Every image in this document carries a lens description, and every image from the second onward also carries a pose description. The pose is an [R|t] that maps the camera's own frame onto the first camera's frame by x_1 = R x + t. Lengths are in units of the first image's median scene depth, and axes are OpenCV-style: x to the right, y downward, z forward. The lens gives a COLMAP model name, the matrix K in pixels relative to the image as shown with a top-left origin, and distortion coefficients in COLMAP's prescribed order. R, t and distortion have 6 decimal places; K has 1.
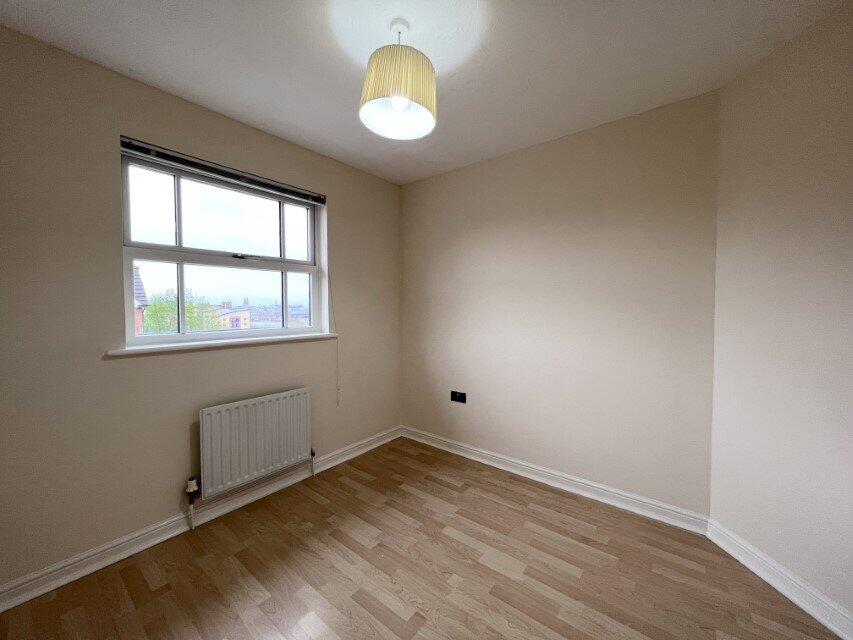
lens RADIAL K [[341.1, 0, 424.9], [0, 341.1, 317.0], [0, 0, 1]] dist [0.000770, 0.000326]
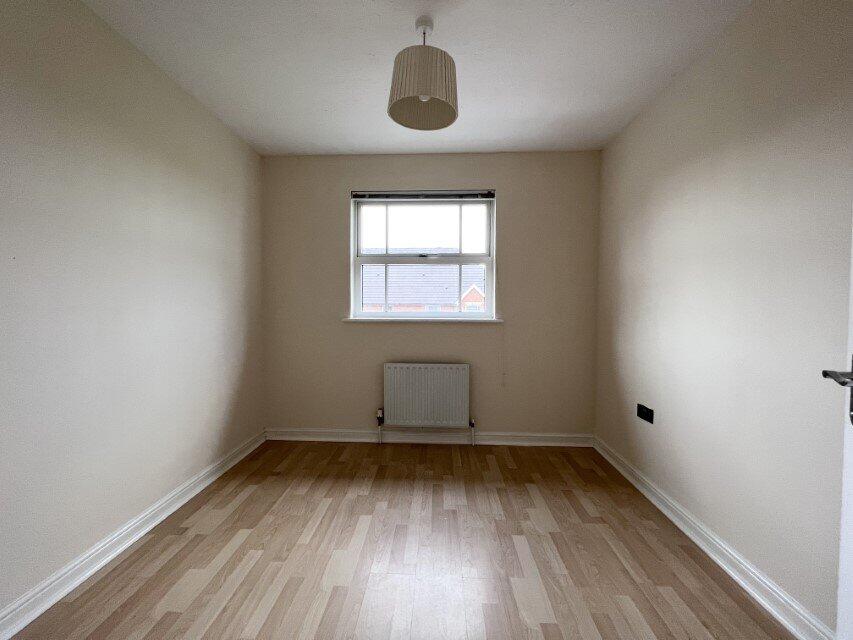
lens RADIAL K [[341.1, 0, 424.9], [0, 341.1, 317.0], [0, 0, 1]] dist [0.000770, 0.000326]
pose [[0.591594, 0.028969, -0.805716, 0.526237], [-0.030211, 0.999449, 0.013752, 0.040128], [0.805670, 0.016206, 0.592143, 0.230870]]
